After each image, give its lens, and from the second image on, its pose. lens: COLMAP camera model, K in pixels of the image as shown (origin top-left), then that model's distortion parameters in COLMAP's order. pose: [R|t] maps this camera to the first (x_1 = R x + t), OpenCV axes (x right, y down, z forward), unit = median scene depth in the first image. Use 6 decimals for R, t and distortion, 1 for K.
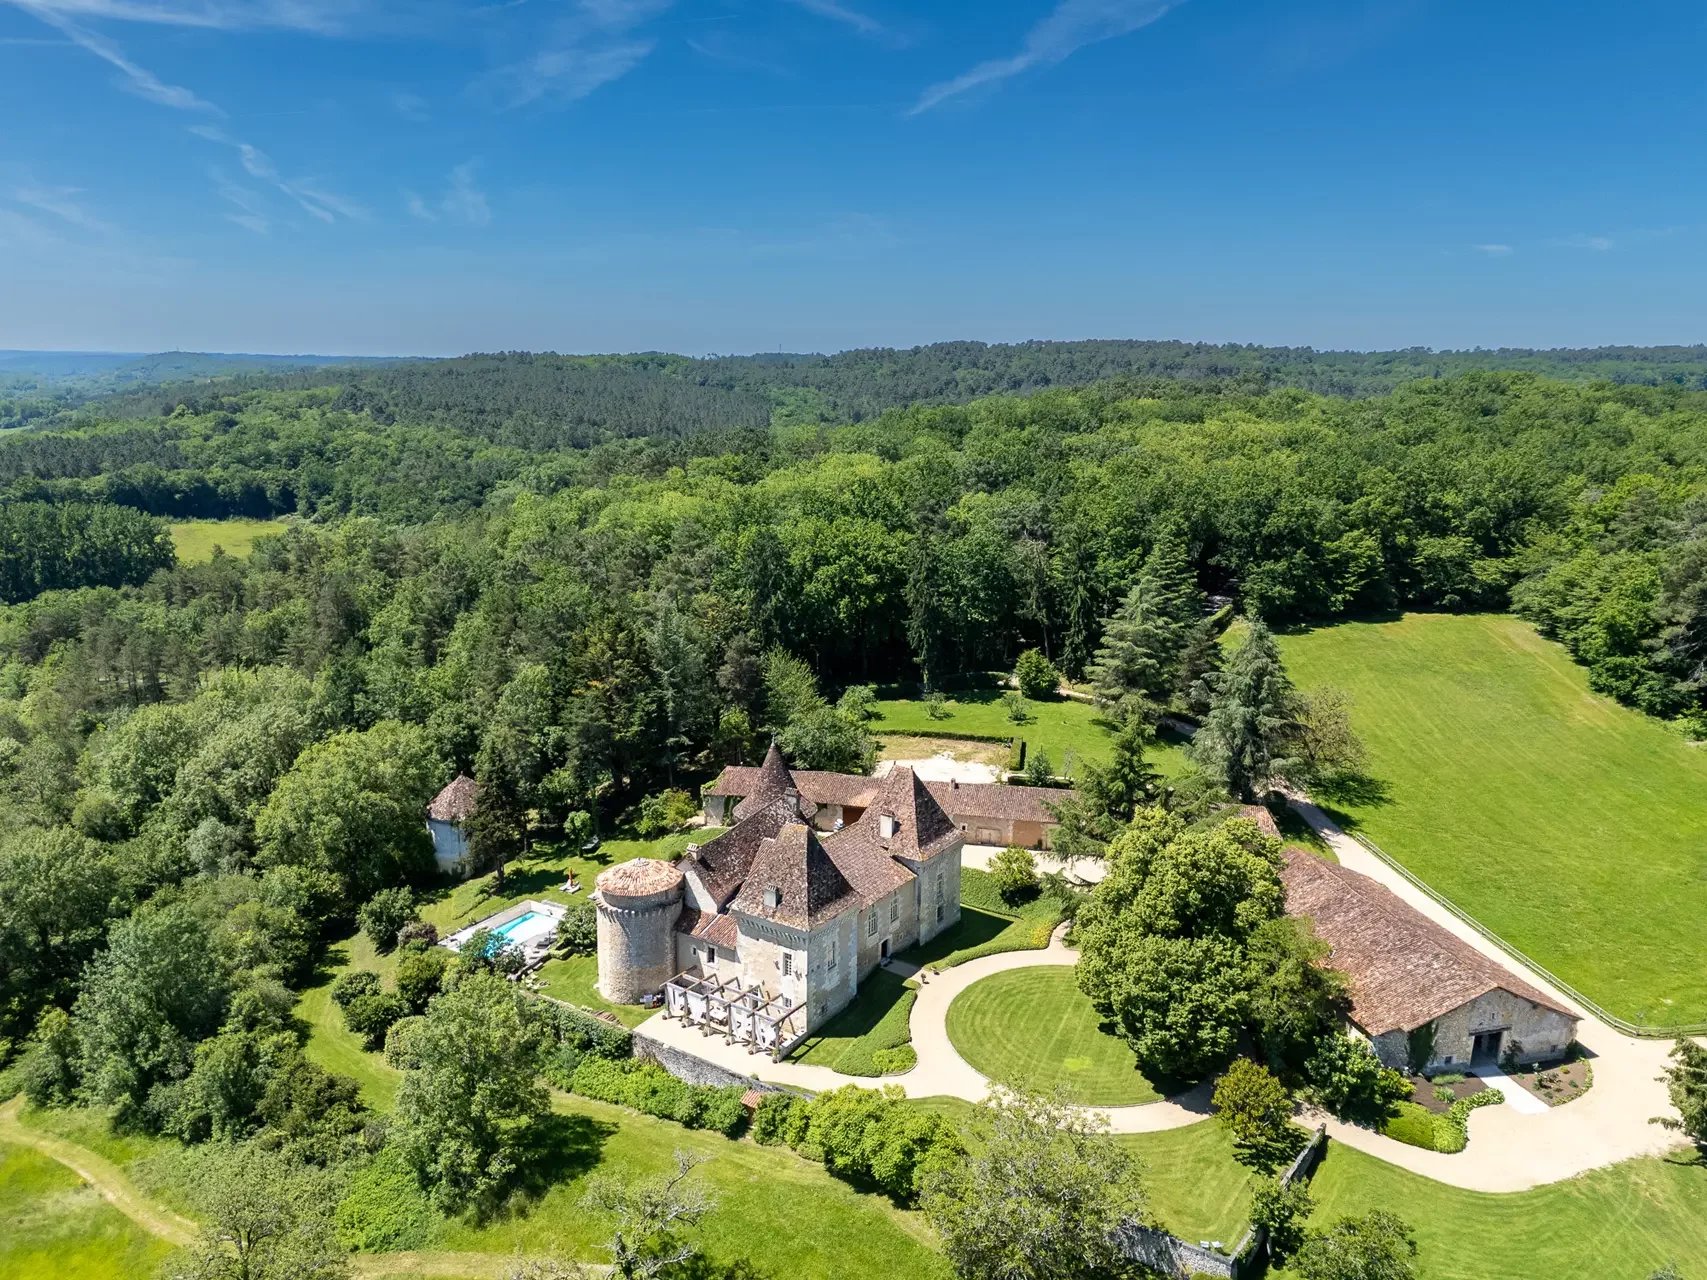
lens RADIAL K [[1216.1, 0, 853.5], [0, 1216.1, 640.0], [0, 0, 1]] dist [0.069911, -0.086034]
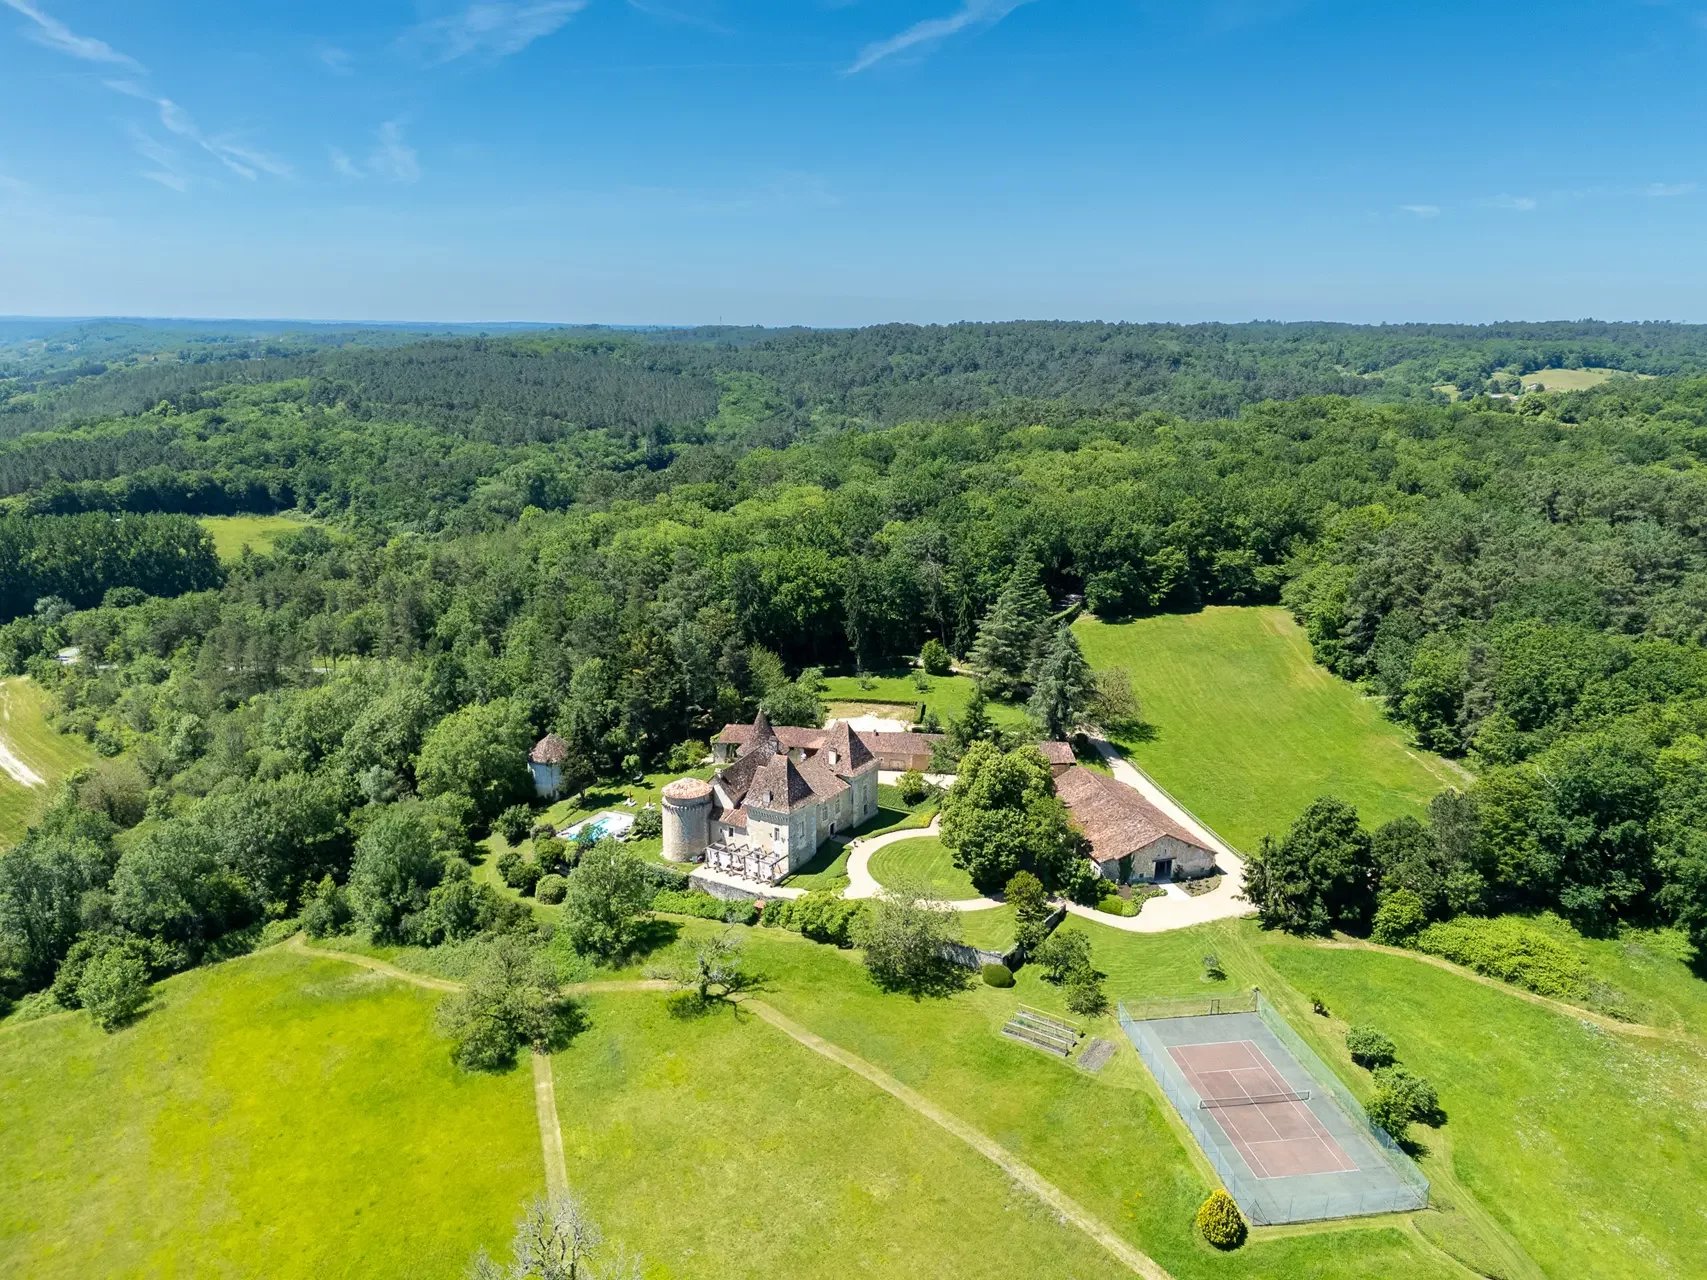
lens RADIAL K [[1216.1, 0, 853.5], [0, 1216.1, 640.0], [0, 0, 1]] dist [0.069911, -0.086034]
pose [[0.998809, -0.014316, 0.046638, -0.014977], [0.012899, 0.999450, 0.030539, -0.045107], [-0.047049, -0.029901, 0.998445, -0.513383]]
